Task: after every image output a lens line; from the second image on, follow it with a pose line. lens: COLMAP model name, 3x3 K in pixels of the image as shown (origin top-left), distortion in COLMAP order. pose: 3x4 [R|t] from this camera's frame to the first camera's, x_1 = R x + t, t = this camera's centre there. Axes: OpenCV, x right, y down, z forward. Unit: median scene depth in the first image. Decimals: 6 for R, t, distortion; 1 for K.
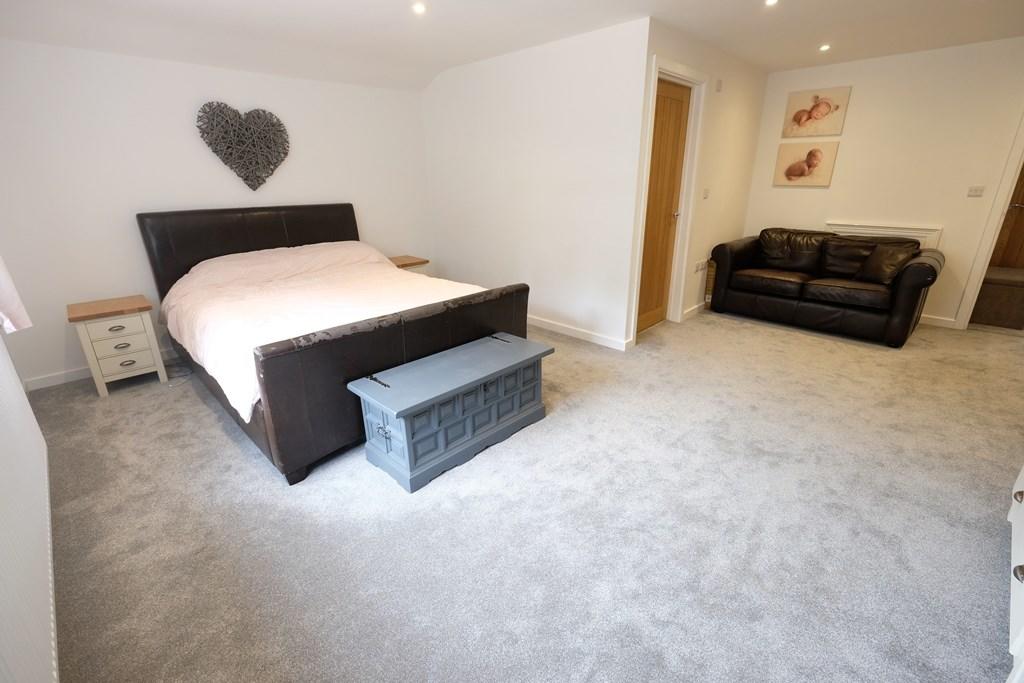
lens RADIAL K [[445.3, 0, 513.5], [0, 445.3, 335.5], [0, 0, 1]] dist [-0.003456, 0.000916]
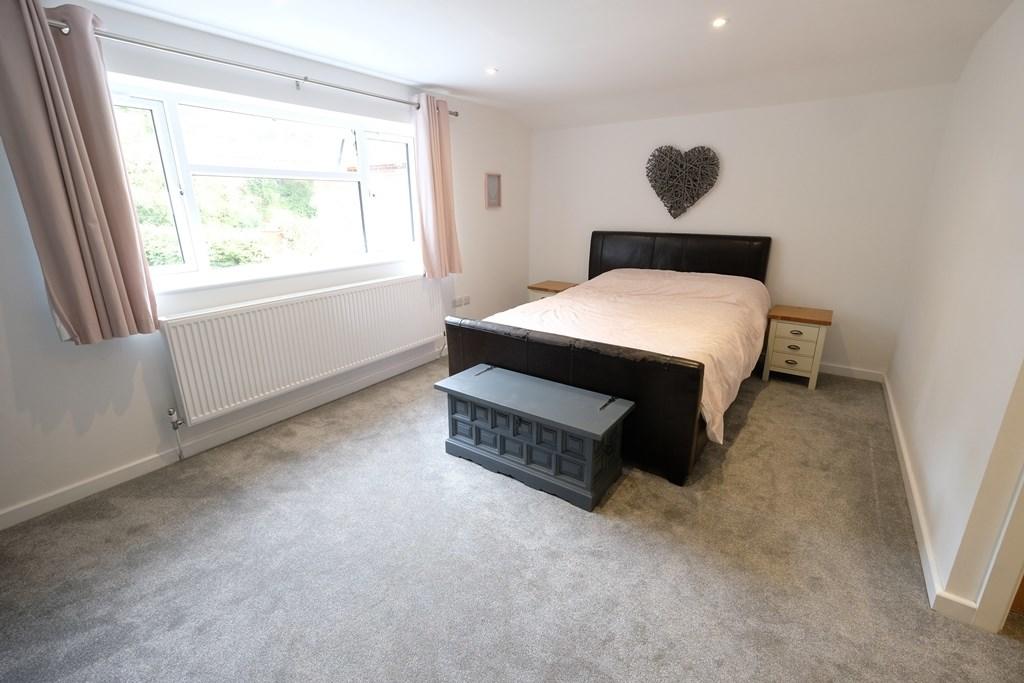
lens RADIAL K [[445.3, 0, 512.1], [0, 445.3, 342.0], [0, 0, 1]] dist [-0.003456, 0.000916]
pose [[0.158708, 0.302793, -0.939749, 0.509399], [-0.326713, 0.914297, 0.239416, -0.174996], [0.931703, 0.269031, 0.244033, 0.420388]]
